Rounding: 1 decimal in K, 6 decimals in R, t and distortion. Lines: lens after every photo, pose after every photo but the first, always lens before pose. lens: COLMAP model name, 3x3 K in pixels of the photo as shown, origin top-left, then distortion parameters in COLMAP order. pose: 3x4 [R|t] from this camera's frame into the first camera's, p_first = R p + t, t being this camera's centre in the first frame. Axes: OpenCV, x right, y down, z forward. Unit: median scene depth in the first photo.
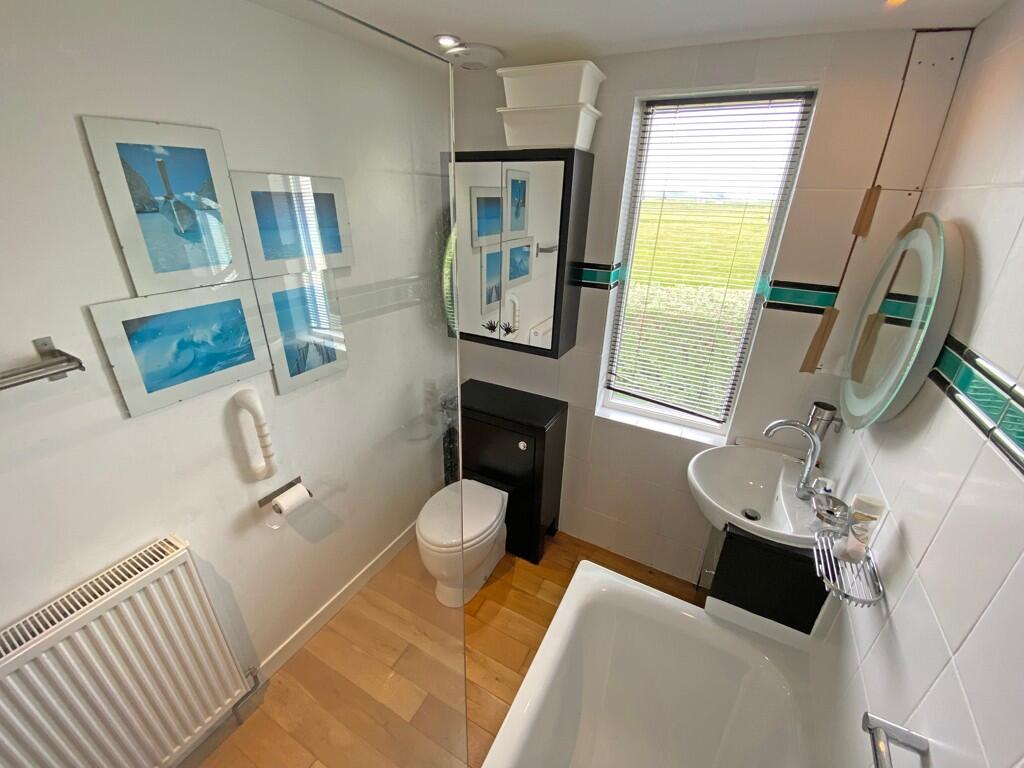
lens RADIAL K [[417.8, 0, 512.5], [0, 417.8, 385.7], [0, 0, 1]] dist [-0.012005, -0.003255]
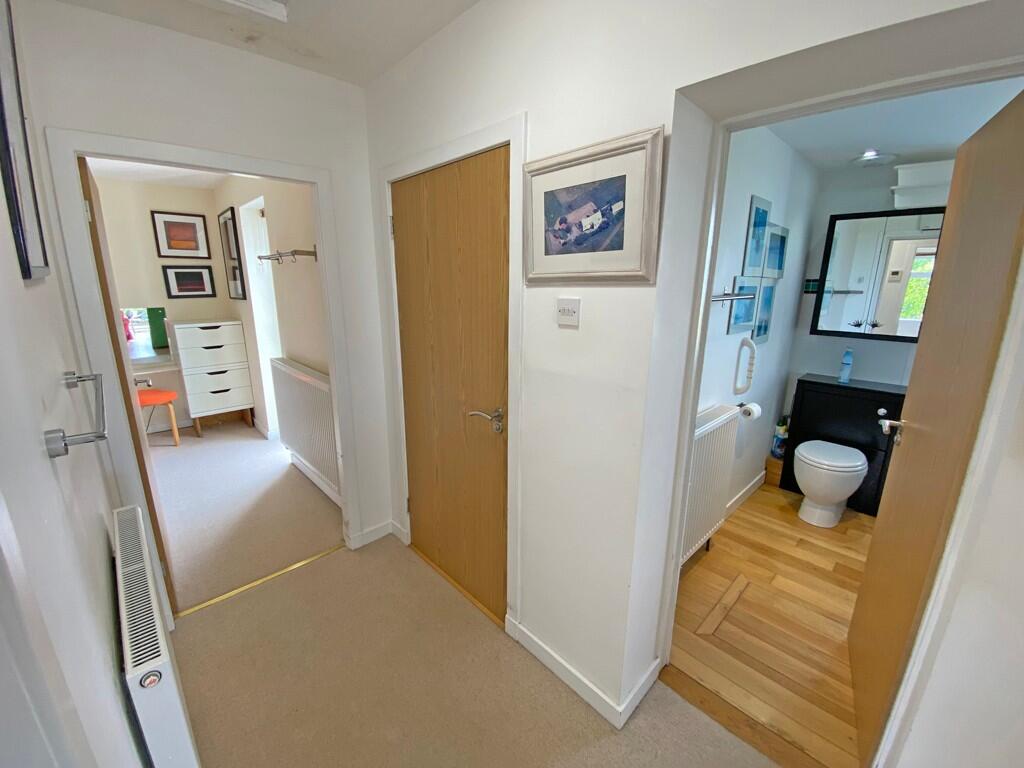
lens RADIAL K [[417.8, 0, 509.2], [0, 417.8, 384.2], [0, 0, 1]] dist [-0.012005, -0.003255]
pose [[0.951048, 0.061635, -0.302833, -0.839344], [-0.119275, 0.977192, -0.175695, 0.510763], [0.285097, 0.203215, 0.936709, -0.723260]]
